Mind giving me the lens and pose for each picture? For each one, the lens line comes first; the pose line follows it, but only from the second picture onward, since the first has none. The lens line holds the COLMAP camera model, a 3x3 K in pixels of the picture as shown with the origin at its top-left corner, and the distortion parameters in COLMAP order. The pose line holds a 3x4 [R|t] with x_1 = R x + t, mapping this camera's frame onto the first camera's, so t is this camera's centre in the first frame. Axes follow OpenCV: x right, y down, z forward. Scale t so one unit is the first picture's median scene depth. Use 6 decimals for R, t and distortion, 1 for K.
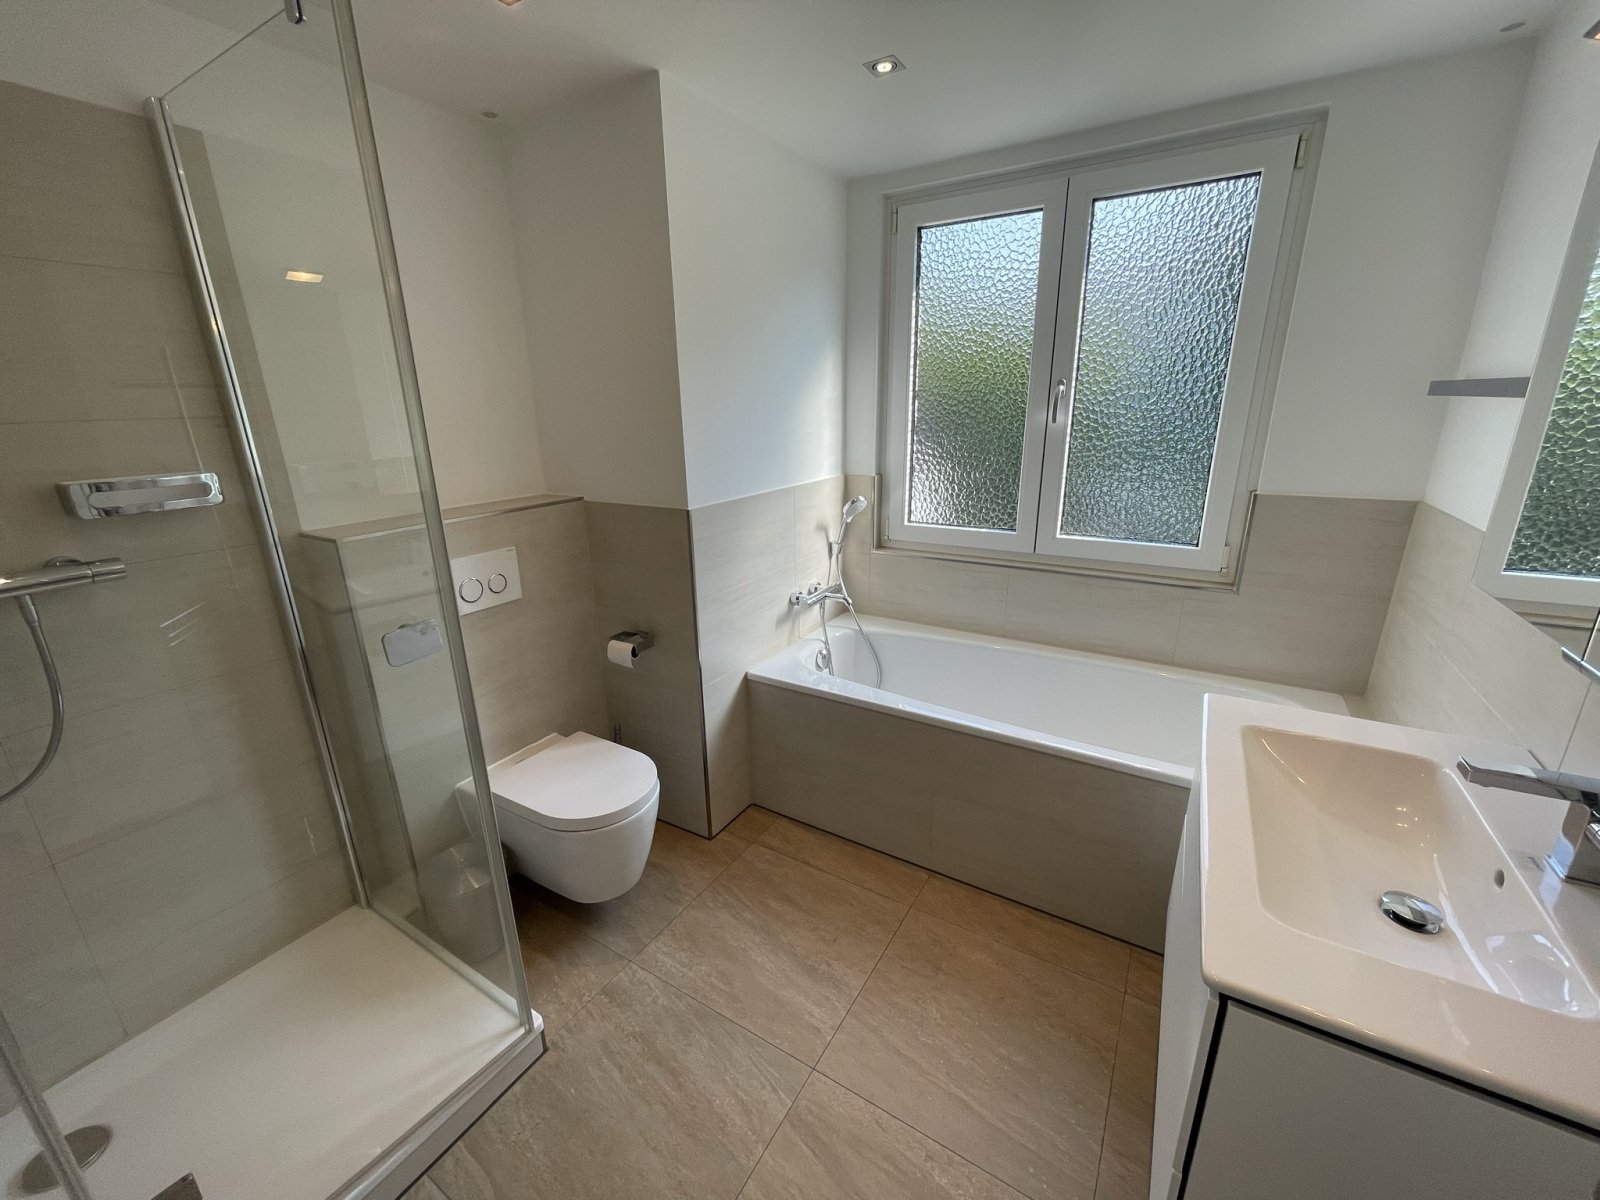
lens RADIAL K [[648.5, 0, 800.0], [0, 648.5, 600.0], [0, 0, 1]] dist [0.001186, 0.000378]
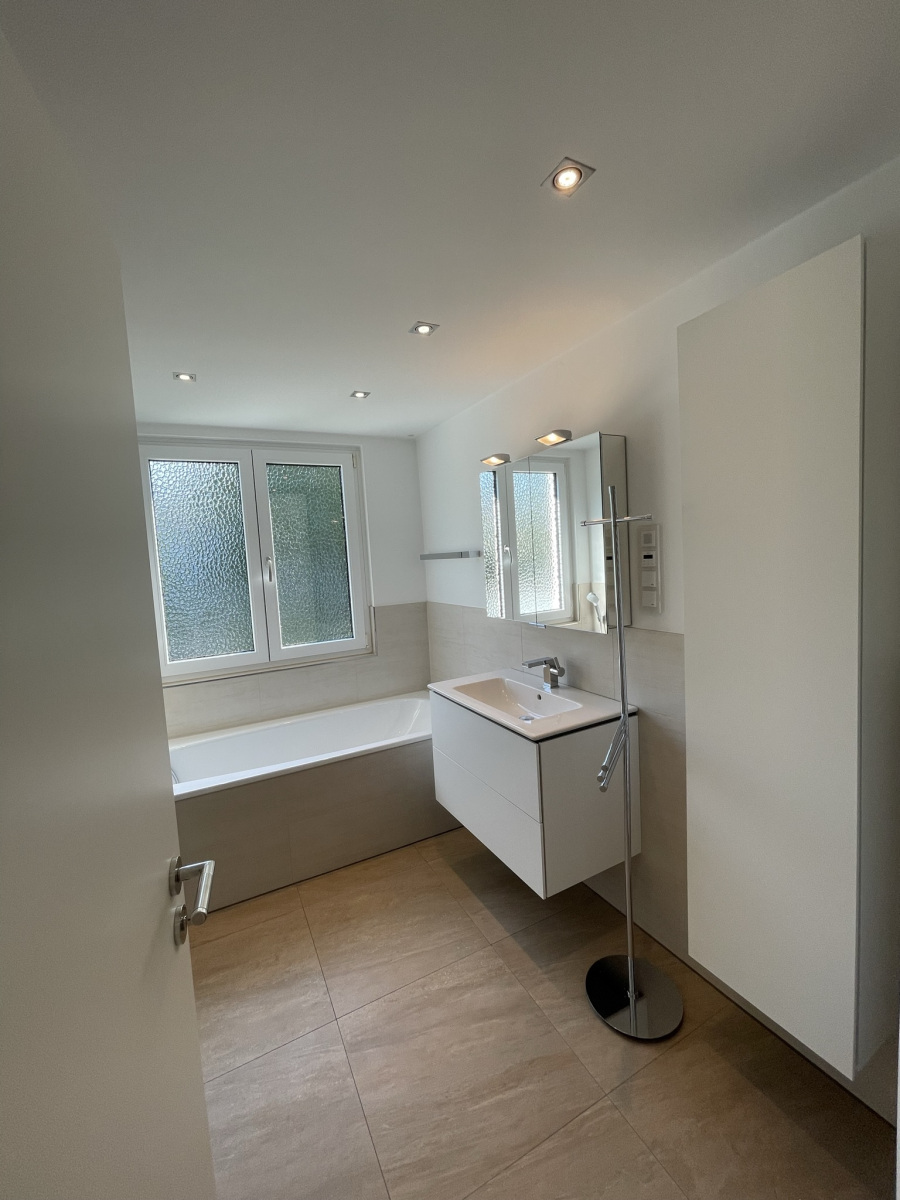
lens RADIAL K [[486.4, 0, 450.0], [0, 486.4, 600.0], [0, 0, 1]] dist [0.001186, 0.000378]
pose [[0.510094, -0.081657, 0.856234, -0.576457], [0.298153, 0.950548, -0.086970, 0.026005], [-0.806789, 0.299652, 0.509215, 0.000460]]
